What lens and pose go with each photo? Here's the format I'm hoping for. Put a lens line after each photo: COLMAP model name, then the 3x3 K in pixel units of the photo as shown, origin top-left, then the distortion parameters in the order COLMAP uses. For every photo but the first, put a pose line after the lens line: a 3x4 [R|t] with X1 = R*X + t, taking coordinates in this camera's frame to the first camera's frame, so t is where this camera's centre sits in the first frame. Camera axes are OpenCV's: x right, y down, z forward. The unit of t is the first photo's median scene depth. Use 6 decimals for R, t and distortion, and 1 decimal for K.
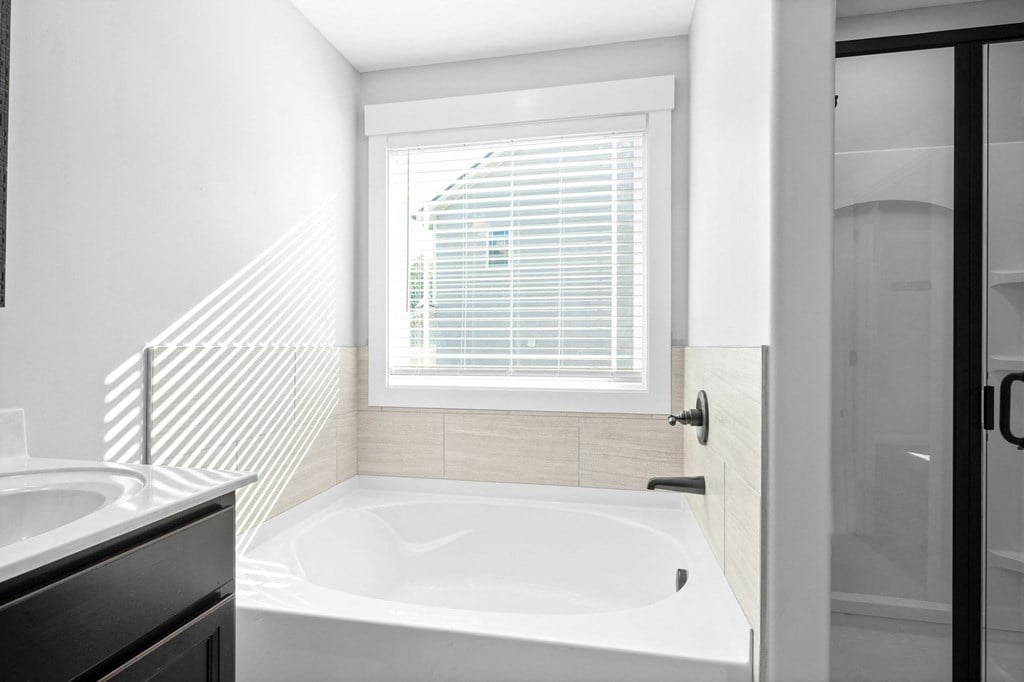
lens RADIAL K [[517.9, 0, 510.2], [0, 517.9, 344.1], [0, 0, 1]] dist [0.010189, 0.001899]
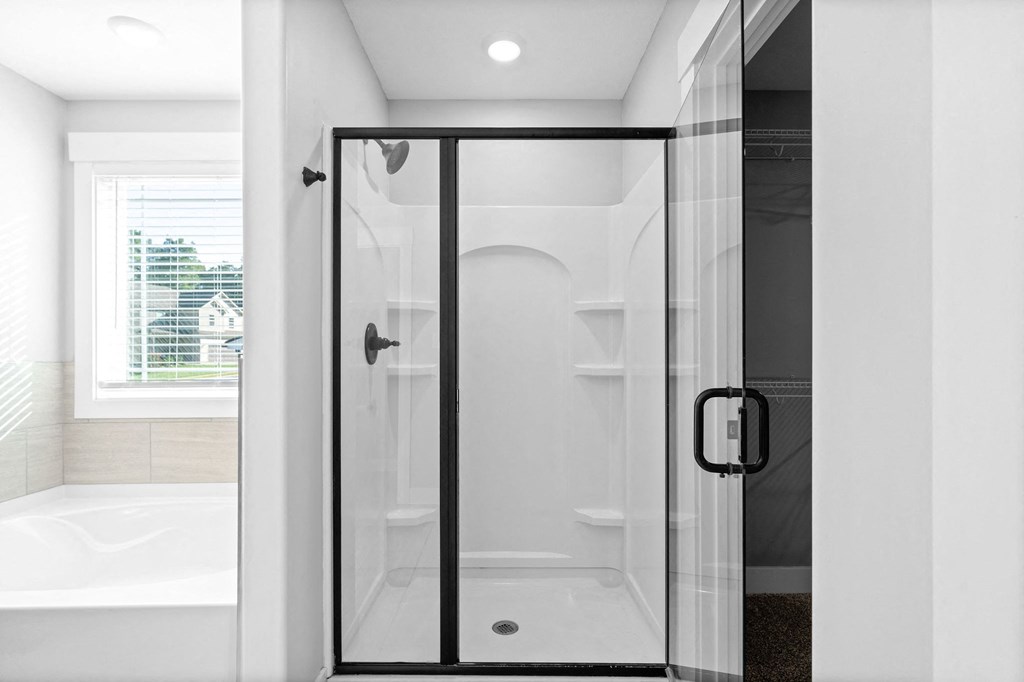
lens RADIAL K [[481.8, 0, 516.0], [0, 481.8, 354.8], [0, 0, 1]] dist [-0.000542, 0.000334]
pose [[0.979257, -0.007544, 0.202480, 0.414917], [0.008226, 0.999963, -0.002526, 0.000367], [-0.202453, 0.004140, 0.979283, -0.141206]]
